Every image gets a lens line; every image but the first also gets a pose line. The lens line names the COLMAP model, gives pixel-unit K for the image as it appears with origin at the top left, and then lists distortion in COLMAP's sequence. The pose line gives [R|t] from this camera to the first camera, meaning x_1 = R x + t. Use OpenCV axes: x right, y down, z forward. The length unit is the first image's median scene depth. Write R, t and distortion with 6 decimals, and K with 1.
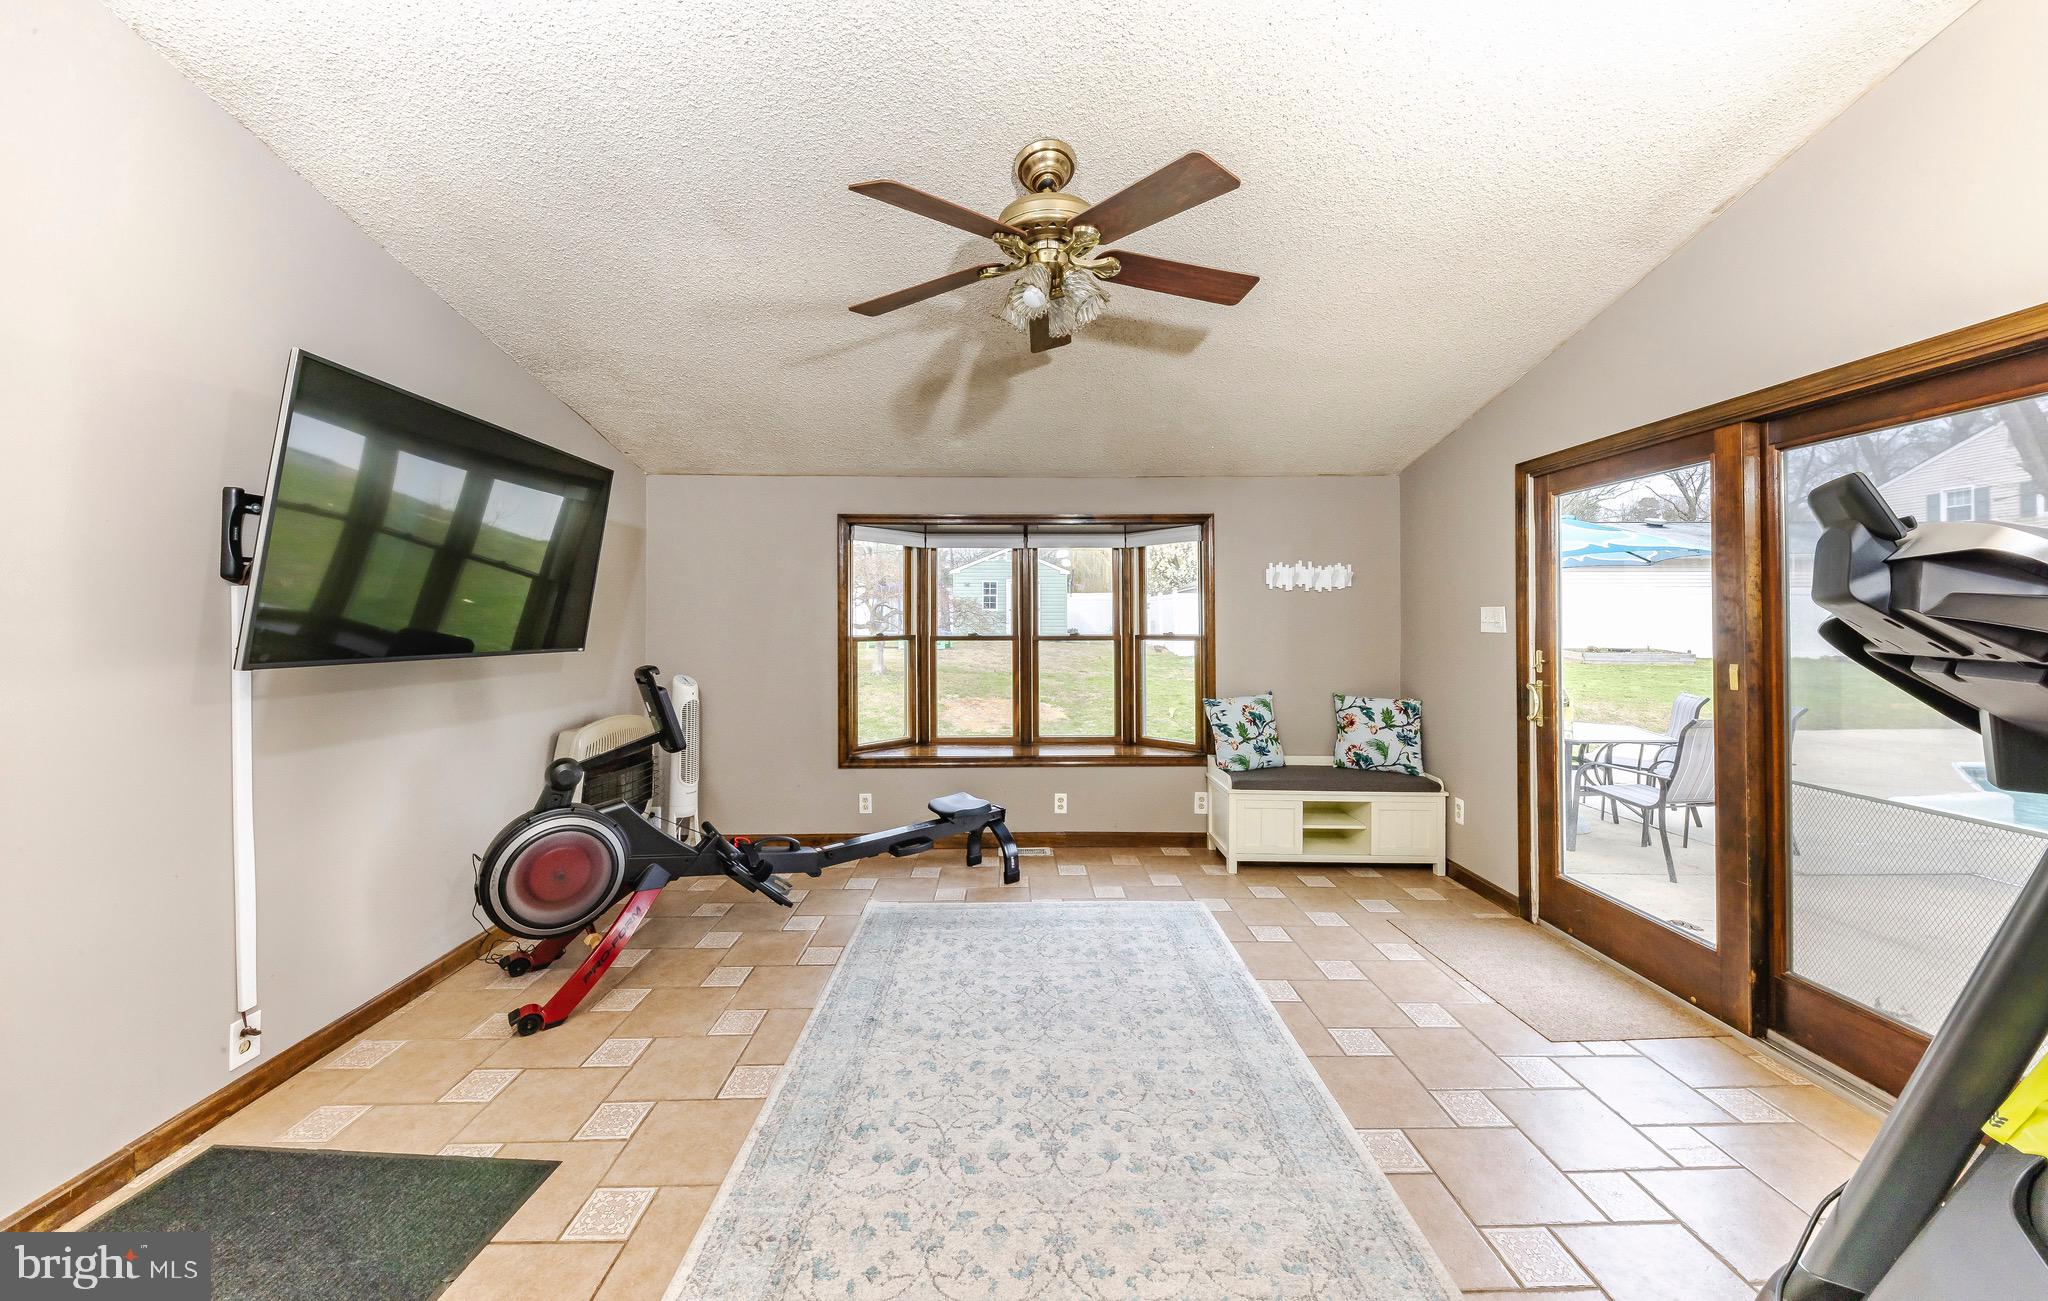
lens RADIAL K [[720.6, 0, 1020.1], [0, 720.6, 609.5], [0, 0, 1]] dist [-0.000424, -0.002572]
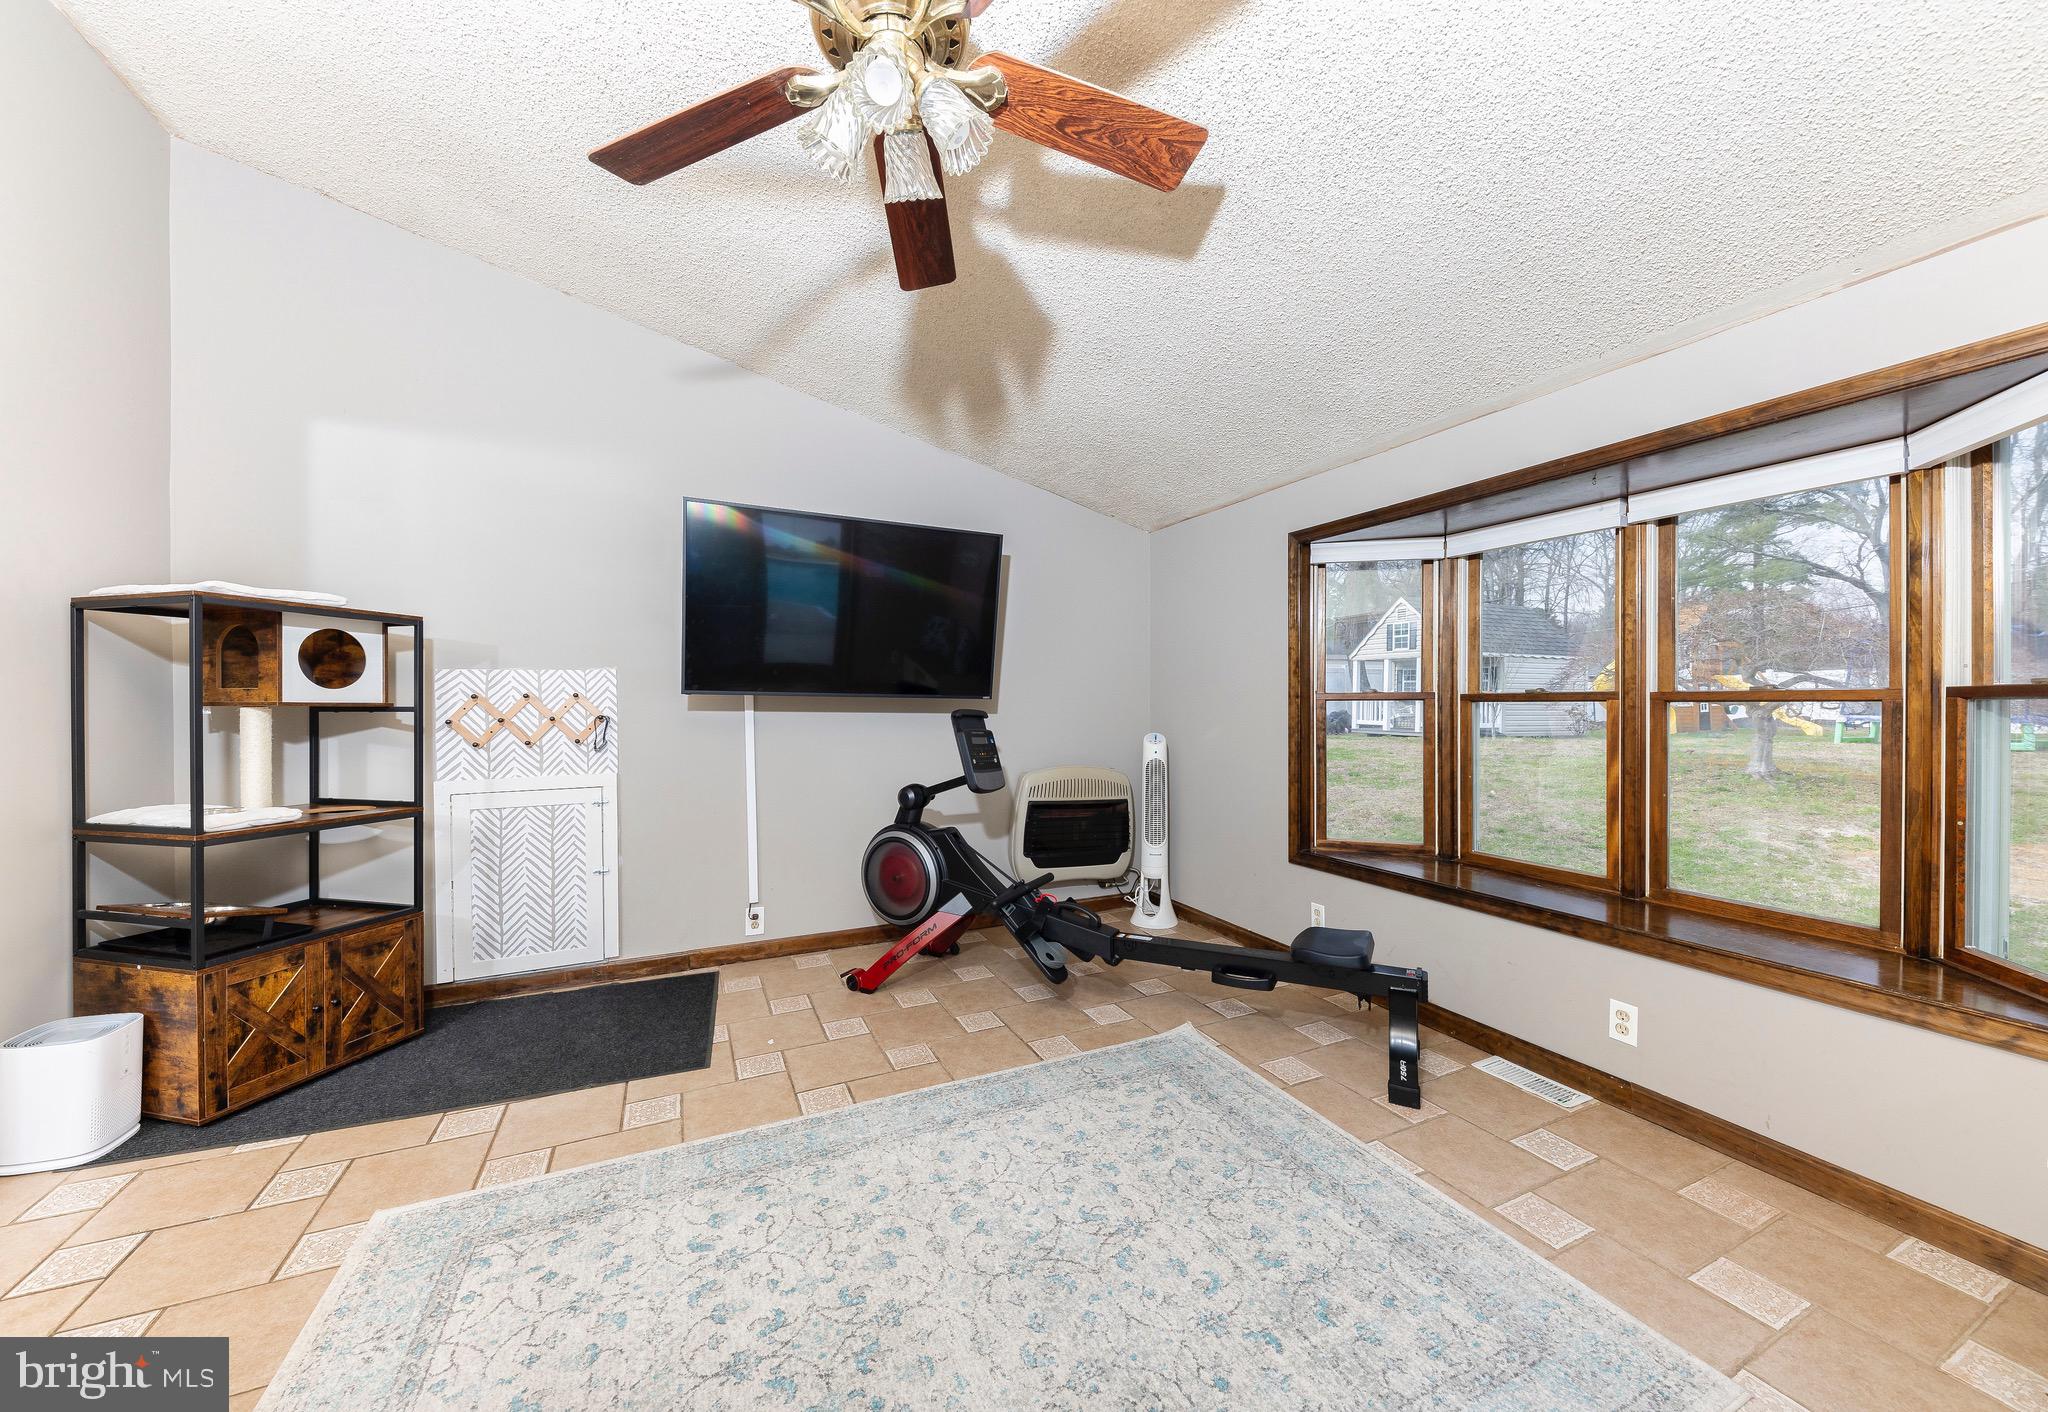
lens RADIAL K [[731.9, 0, 1024.0], [0, 731.9, 706.0], [0, 0, 1]] dist [-0.000278, -0.000233]
pose [[0.410410, 0.005341, -0.911885, 0.775698], [0.009167, 0.999908, 0.009983, 0.090978], [0.911855, -0.012456, 0.410324, 0.927741]]
